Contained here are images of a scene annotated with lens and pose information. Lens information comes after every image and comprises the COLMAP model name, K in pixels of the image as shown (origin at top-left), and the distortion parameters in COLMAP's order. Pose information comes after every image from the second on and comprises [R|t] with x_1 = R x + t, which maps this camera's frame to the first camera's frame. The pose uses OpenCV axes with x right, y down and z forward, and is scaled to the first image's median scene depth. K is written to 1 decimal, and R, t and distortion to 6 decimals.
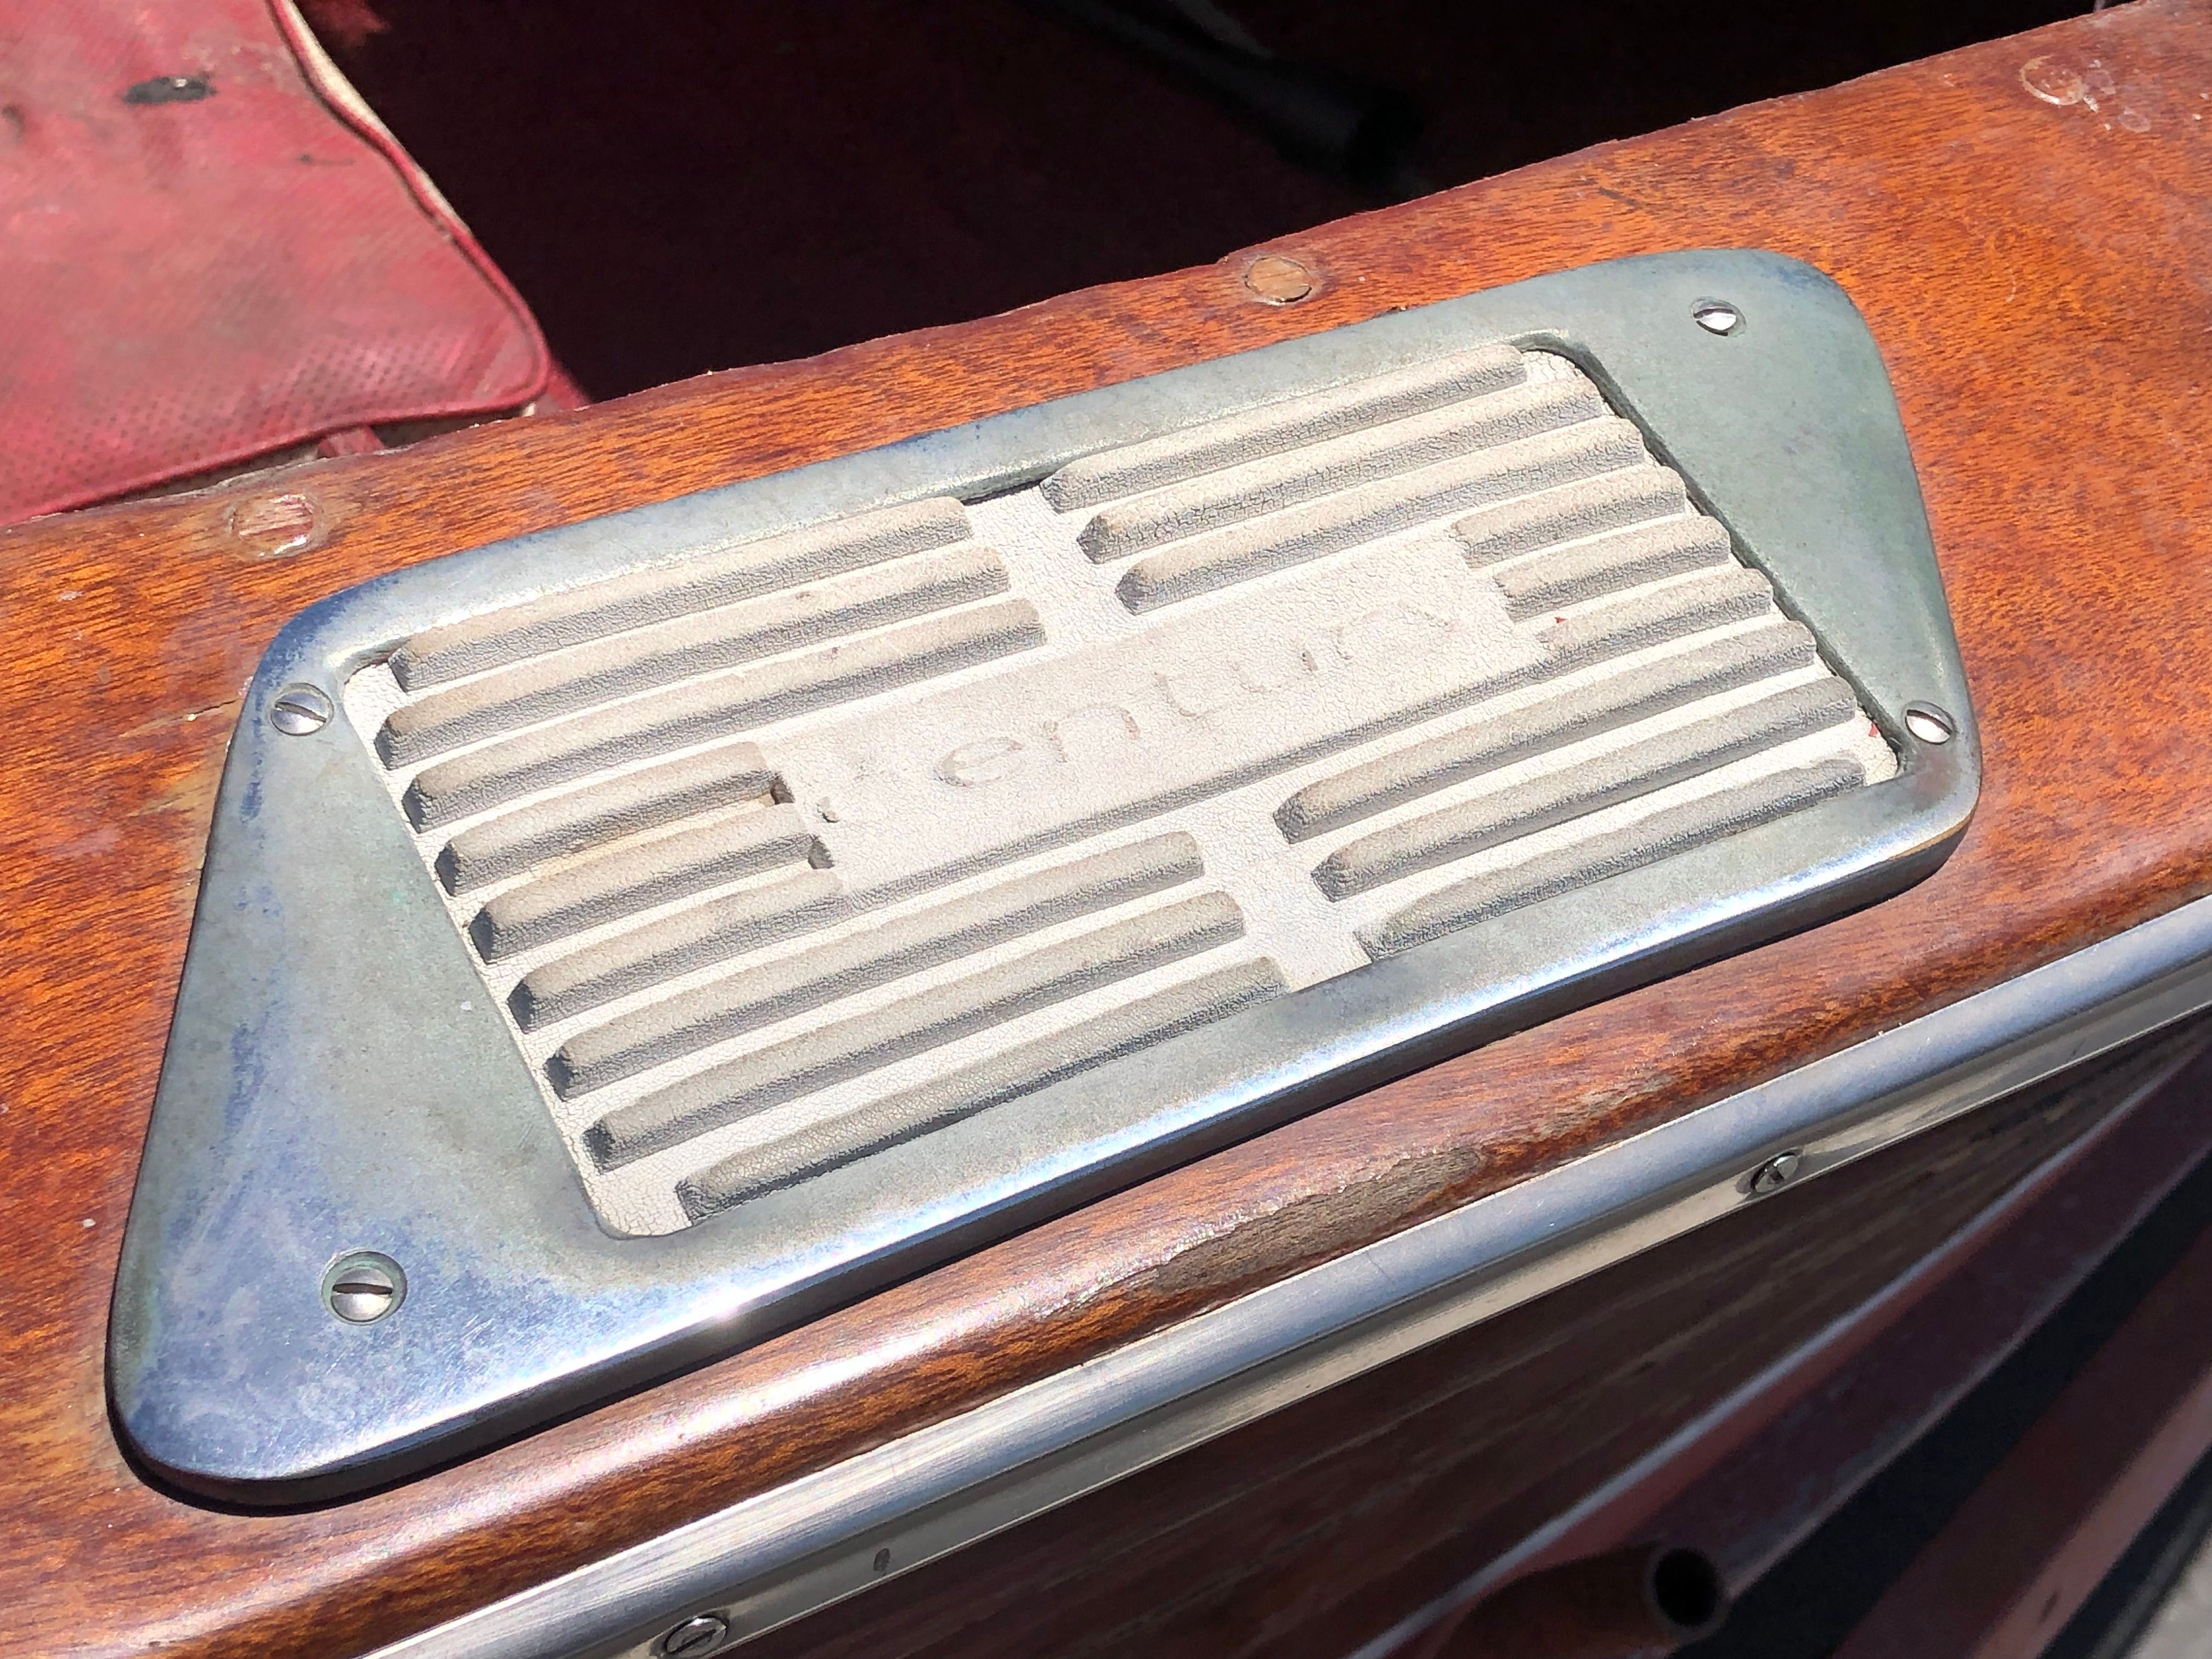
lens RADIAL K [[2809.4, 0, 1106.0], [0, 2809.4, 829.5], [0, 0, 1]] dist [0.065939, -0.089712]
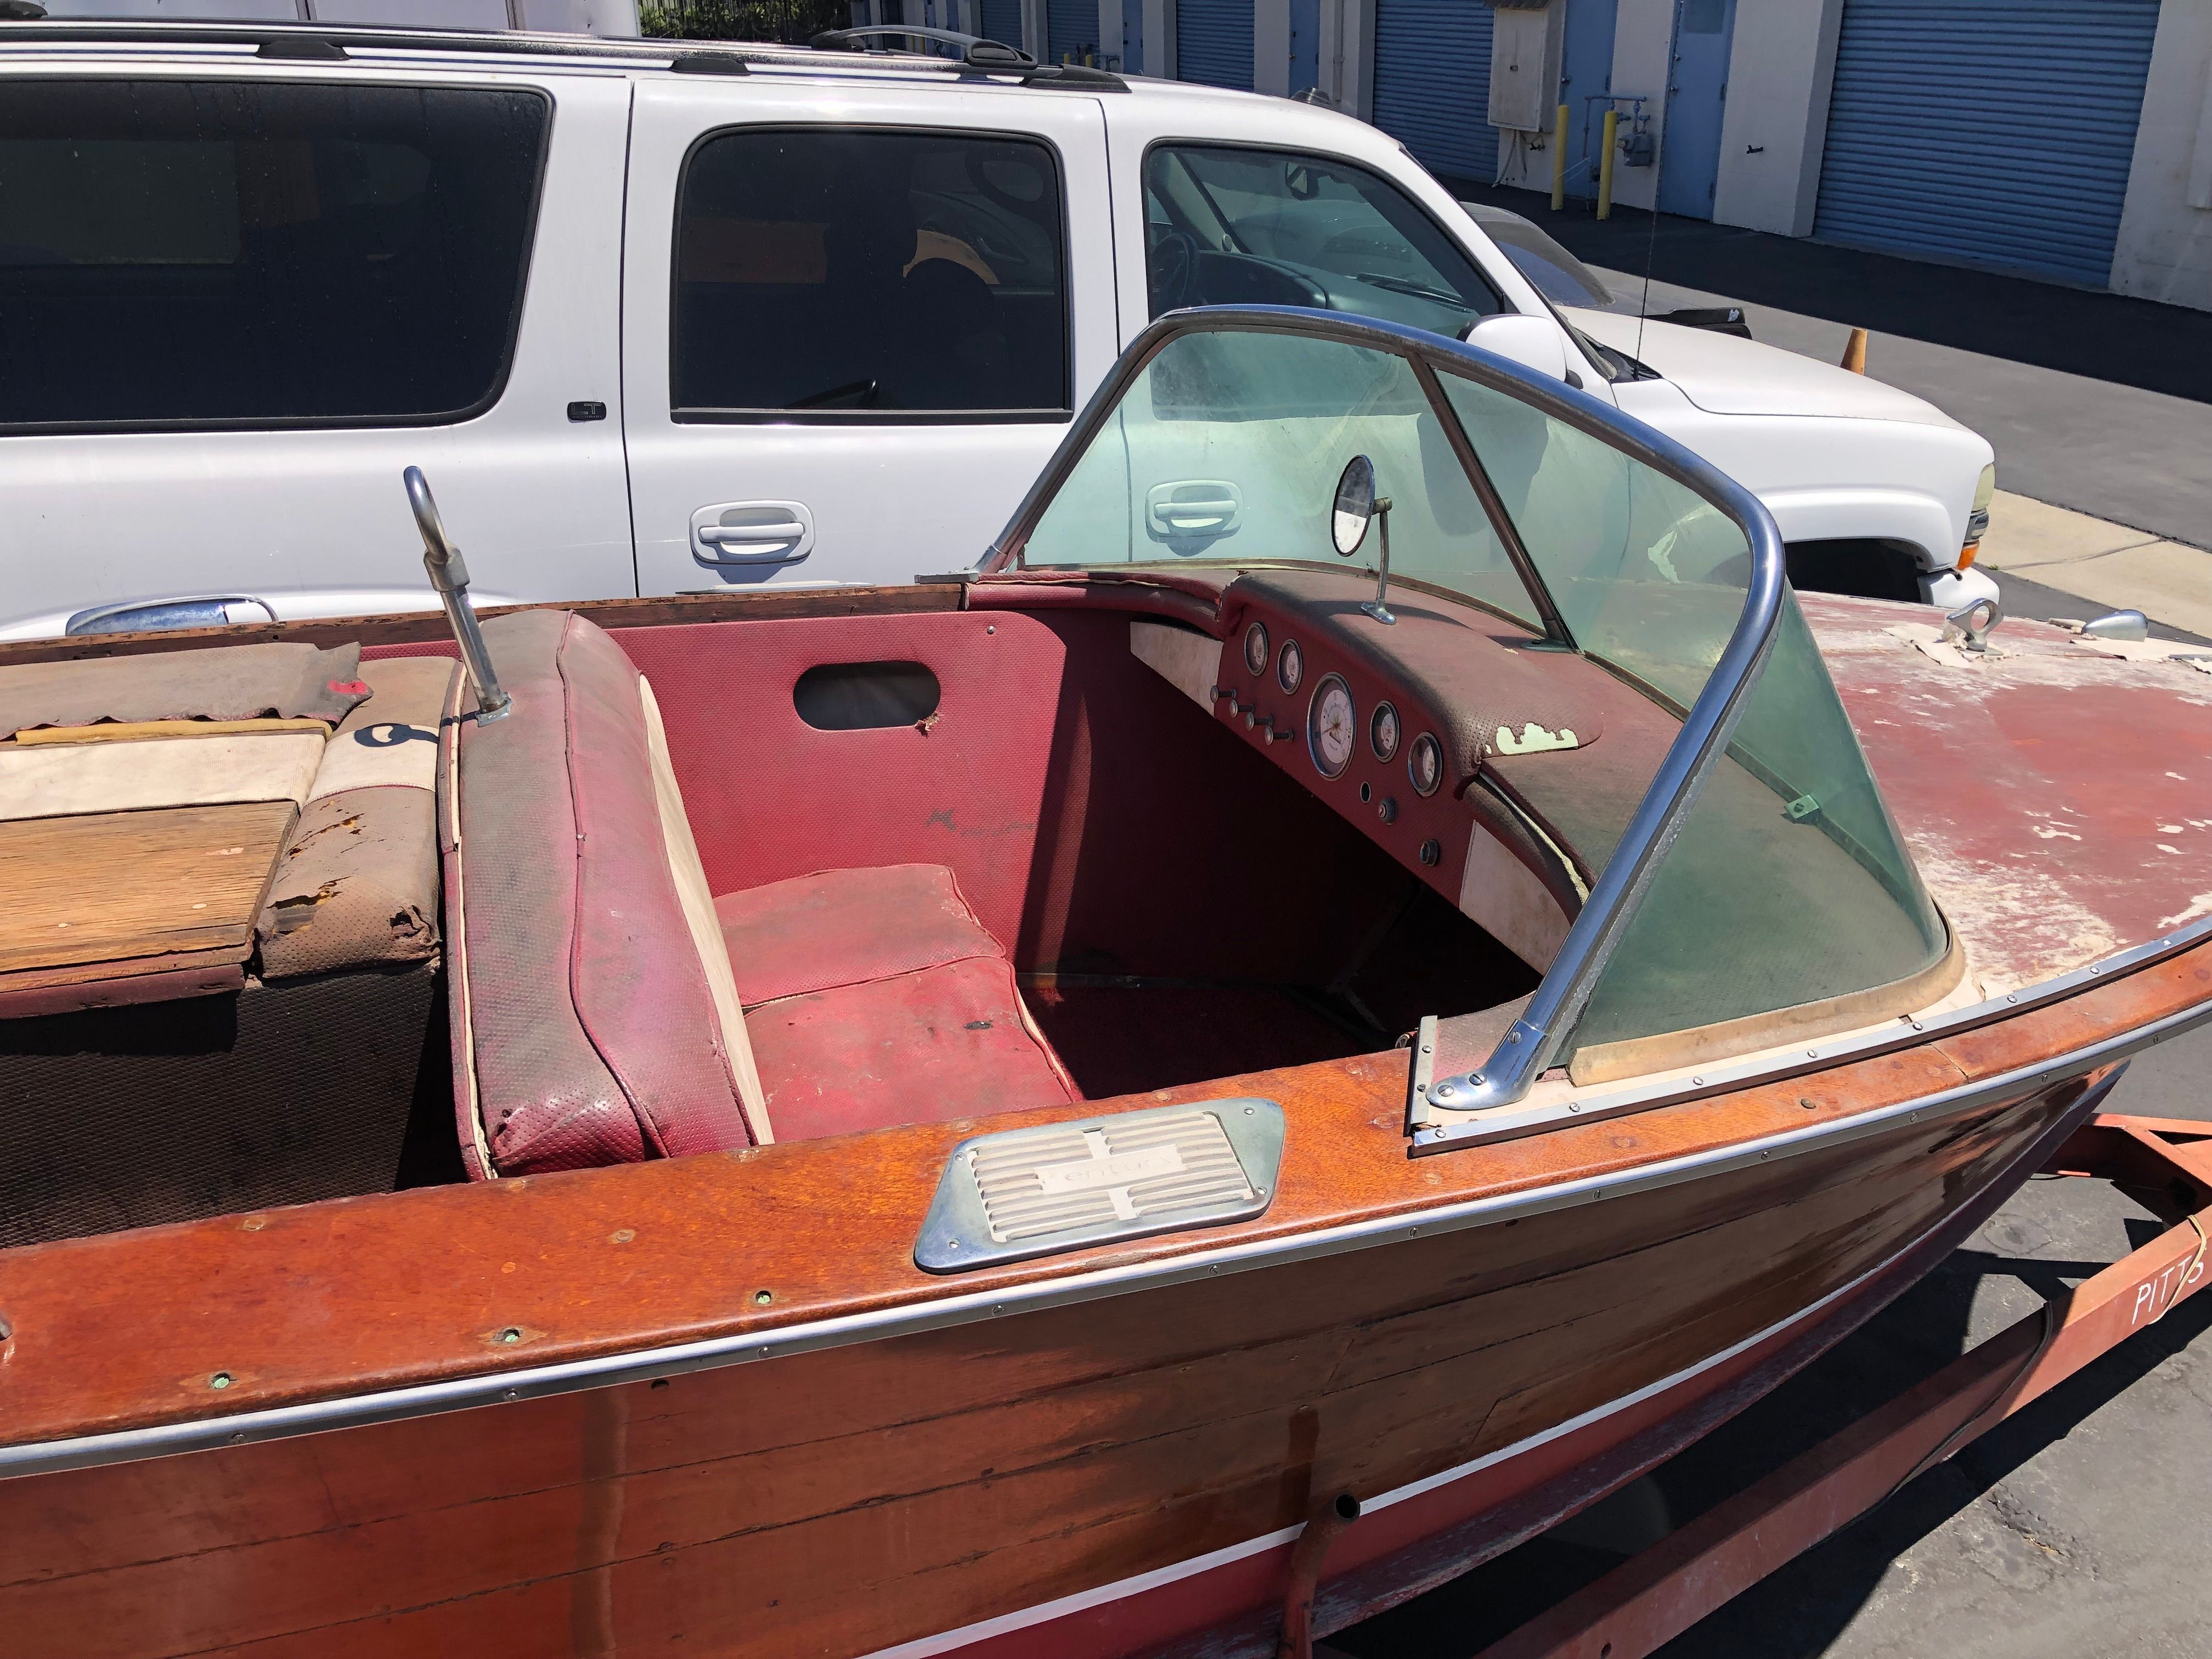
lens RADIAL K [[2809.4, 0, 1106.0], [0, 2809.4, 829.5], [0, 0, 1]] dist [0.065939, -0.089712]
pose [[0.954318, 0.039066, -0.296227, 1.529858], [-0.124024, 0.953765, -0.273770, 0.781598], [0.271836, 0.298003, 0.915041, -3.995623]]
